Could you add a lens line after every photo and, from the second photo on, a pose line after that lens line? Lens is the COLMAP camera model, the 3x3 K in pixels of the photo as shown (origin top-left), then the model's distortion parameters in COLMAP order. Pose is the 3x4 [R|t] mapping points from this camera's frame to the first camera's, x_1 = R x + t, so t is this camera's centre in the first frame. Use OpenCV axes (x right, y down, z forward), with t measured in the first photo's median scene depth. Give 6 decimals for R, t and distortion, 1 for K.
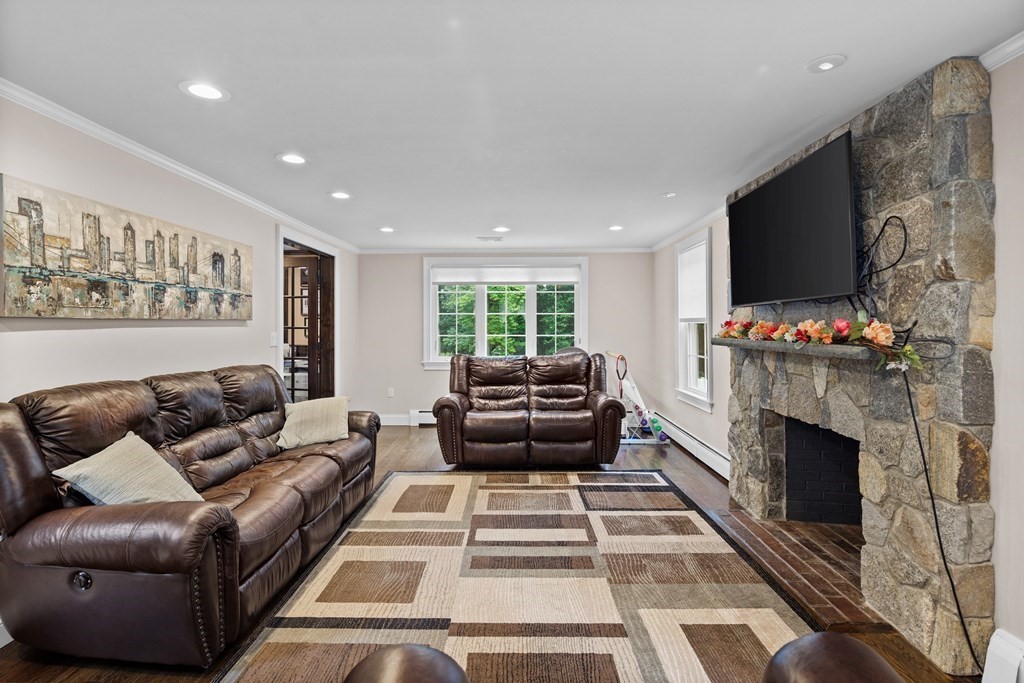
lens RADIAL K [[507.3, 0, 509.9], [0, 507.3, 334.4], [0, 0, 1]] dist [-0.000490, -0.003329]
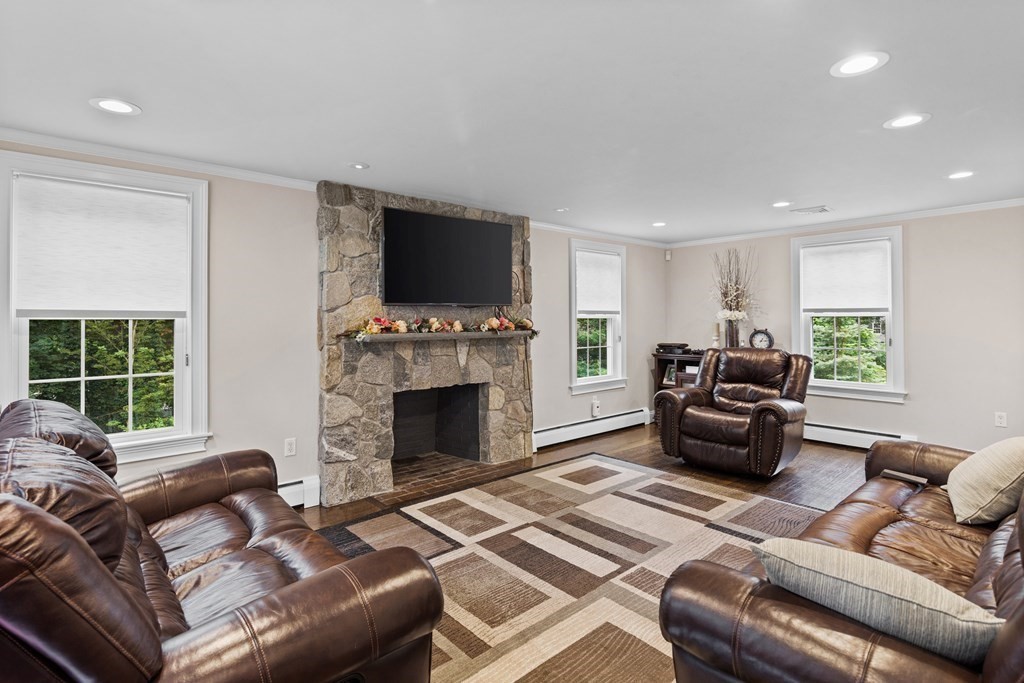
lens RADIAL K [[507.3, 0, 508.3], [0, 507.3, 338.3], [0, 0, 1]] dist [-0.000490, -0.003329]
pose [[-0.679017, -0.022476, 0.733778, -0.610930], [0.020630, 0.998552, 0.049676, -0.035650], [-0.733832, 0.048868, -0.677571, 1.844313]]
